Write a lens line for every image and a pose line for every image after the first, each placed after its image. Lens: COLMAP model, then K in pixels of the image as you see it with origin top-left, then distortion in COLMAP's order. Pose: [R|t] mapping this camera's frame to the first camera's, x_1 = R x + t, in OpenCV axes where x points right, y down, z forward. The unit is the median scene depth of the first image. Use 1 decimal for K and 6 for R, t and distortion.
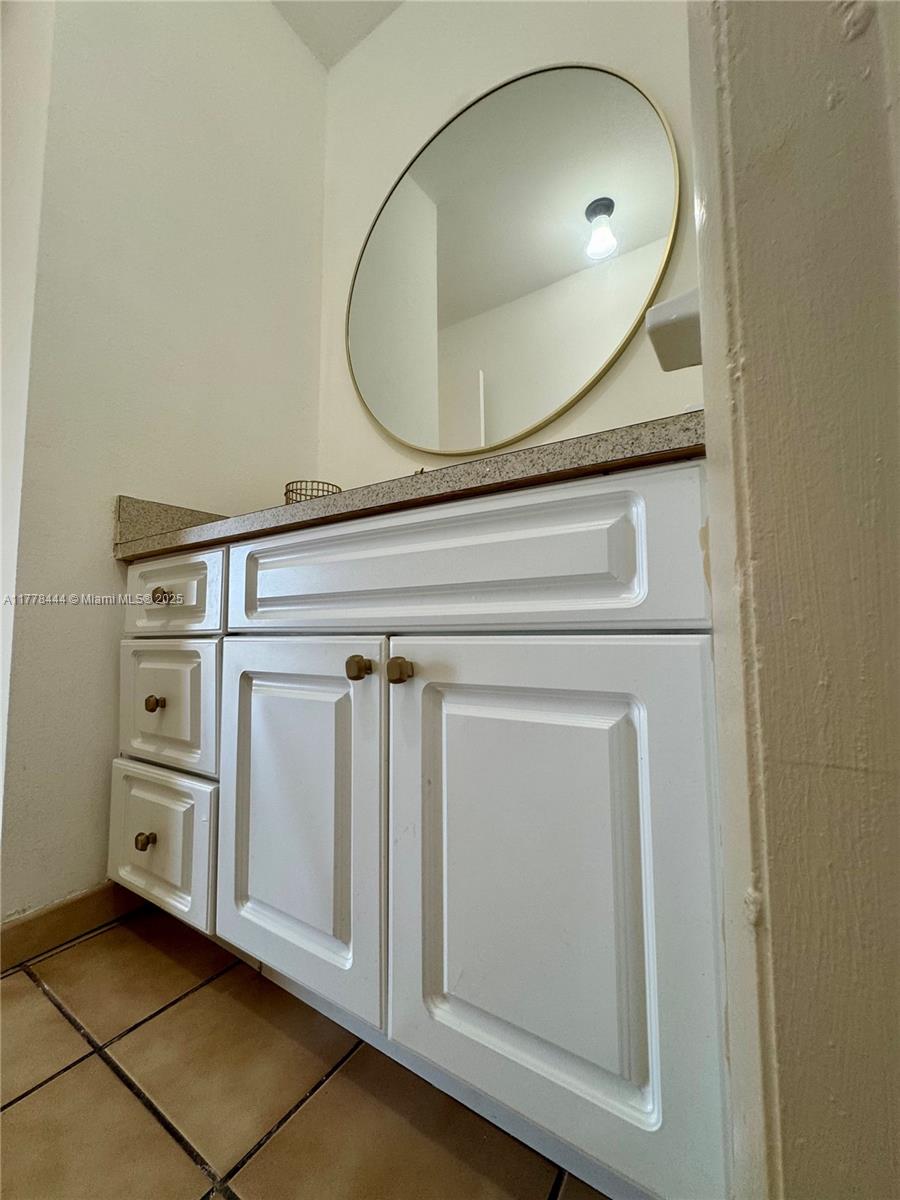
lens RADIAL K [[478.5, 0, 452.4], [0, 478.5, 595.5], [0, 0, 1]] dist [-0.002930, 0.000258]
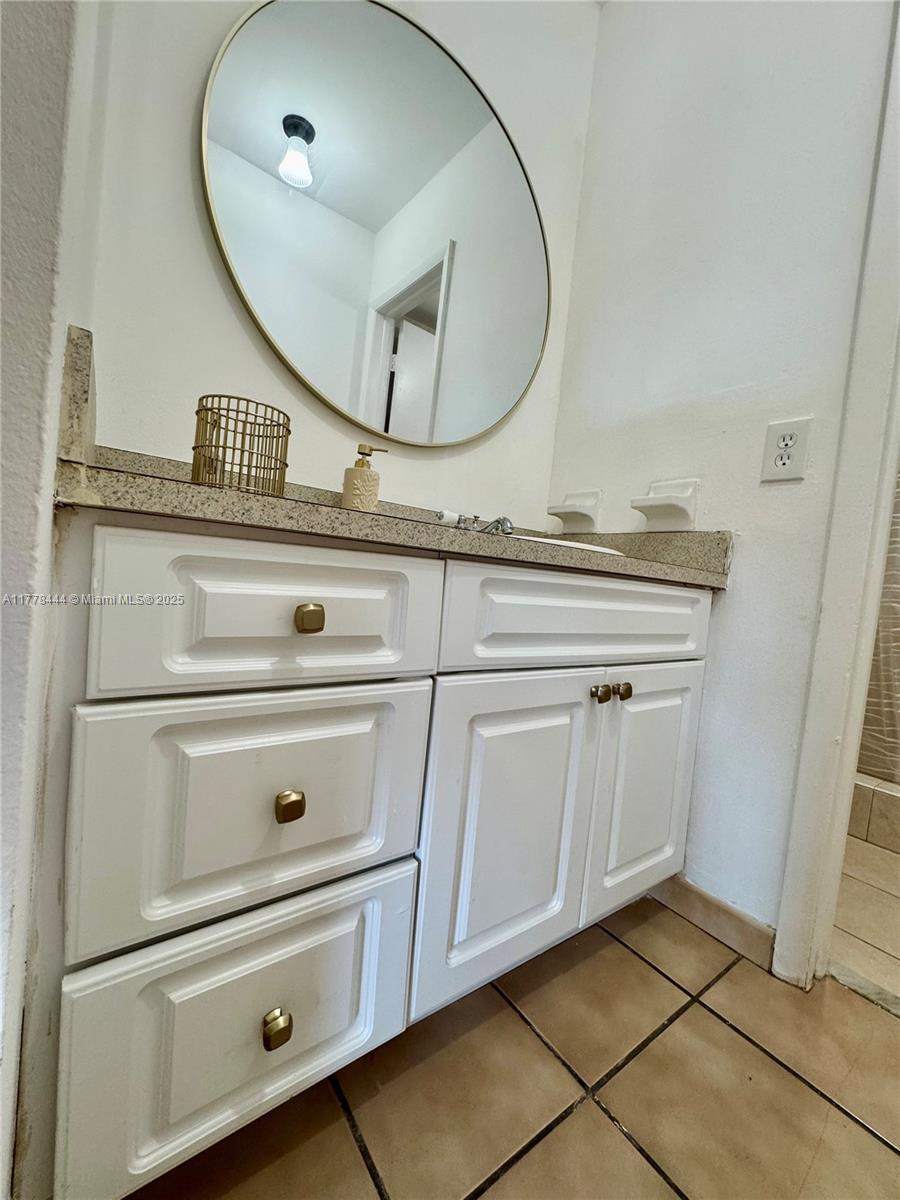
lens RADIAL K [[478.5, 0, 443.9], [0, 478.5, 600.7], [0, 0, 1]] dist [-0.002930, 0.000258]
pose [[0.351027, -0.007770, 0.936333, -1.413495], [-0.162781, 0.984233, 0.069194, -0.111878], [-0.922107, -0.176706, 0.344228, 0.875419]]
